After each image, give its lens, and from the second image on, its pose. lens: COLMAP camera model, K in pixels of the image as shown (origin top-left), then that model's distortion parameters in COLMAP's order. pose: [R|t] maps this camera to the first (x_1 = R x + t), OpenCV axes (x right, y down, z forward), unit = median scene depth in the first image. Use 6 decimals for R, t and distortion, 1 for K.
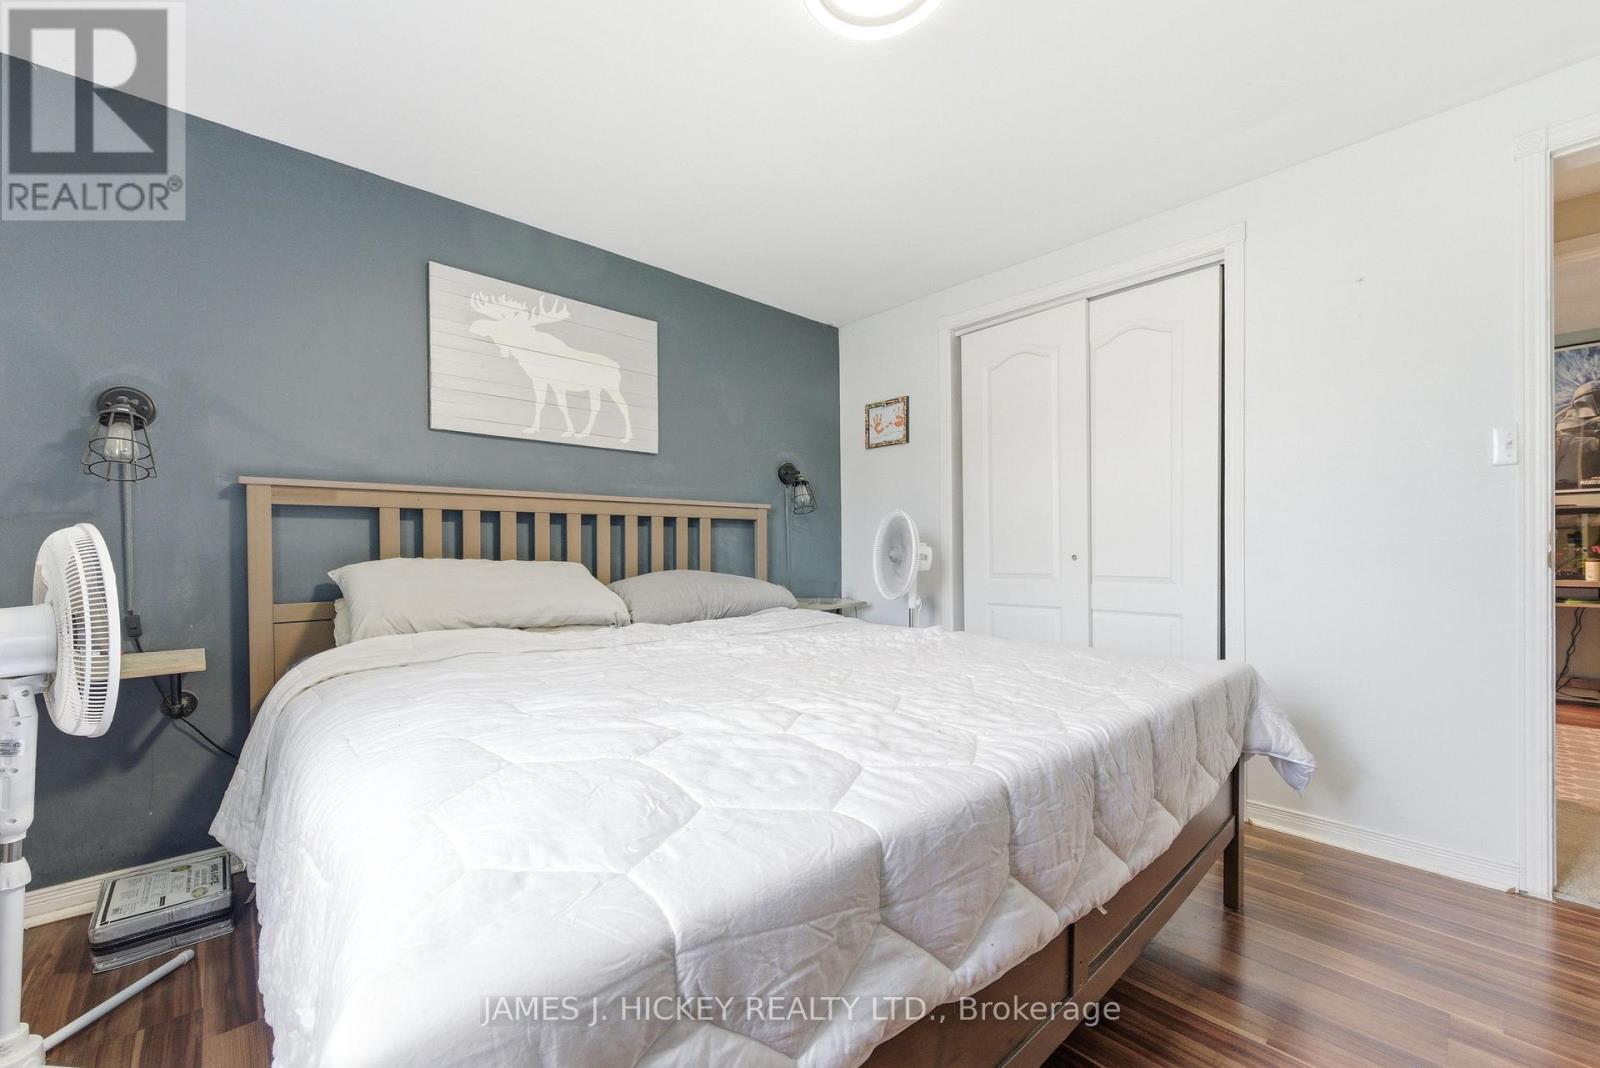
lens RADIAL K [[638.2, 0, 801.7], [0, 638.2, 553.1], [0, 0, 1]] dist [0.000889, -0.000046]
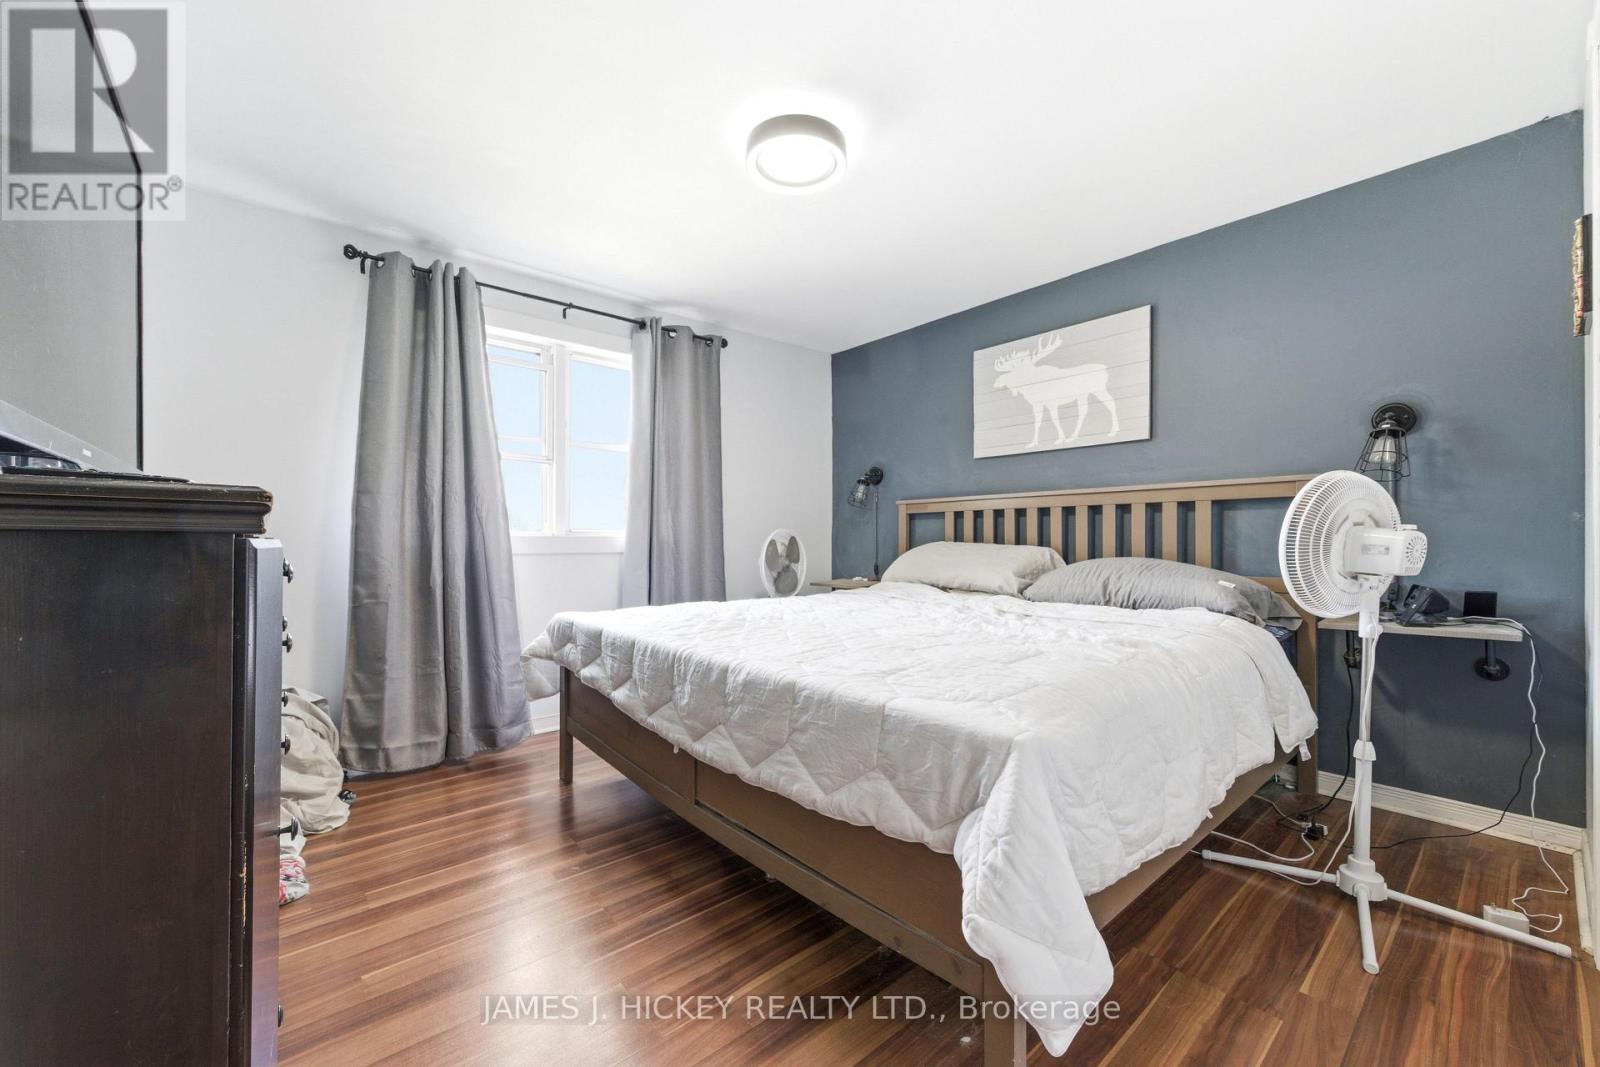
lens RADIAL K [[633.8, 0, 800.3], [0, 633.8, 539.7], [0, 0, 1]] dist [0.000811, -0.000337]
pose [[-0.033990, 0.002394, -0.999419, 0.865622], [-0.006940, 0.999972, 0.002631, 0.000262], [0.999398, 0.007025, -0.033973, 0.561921]]
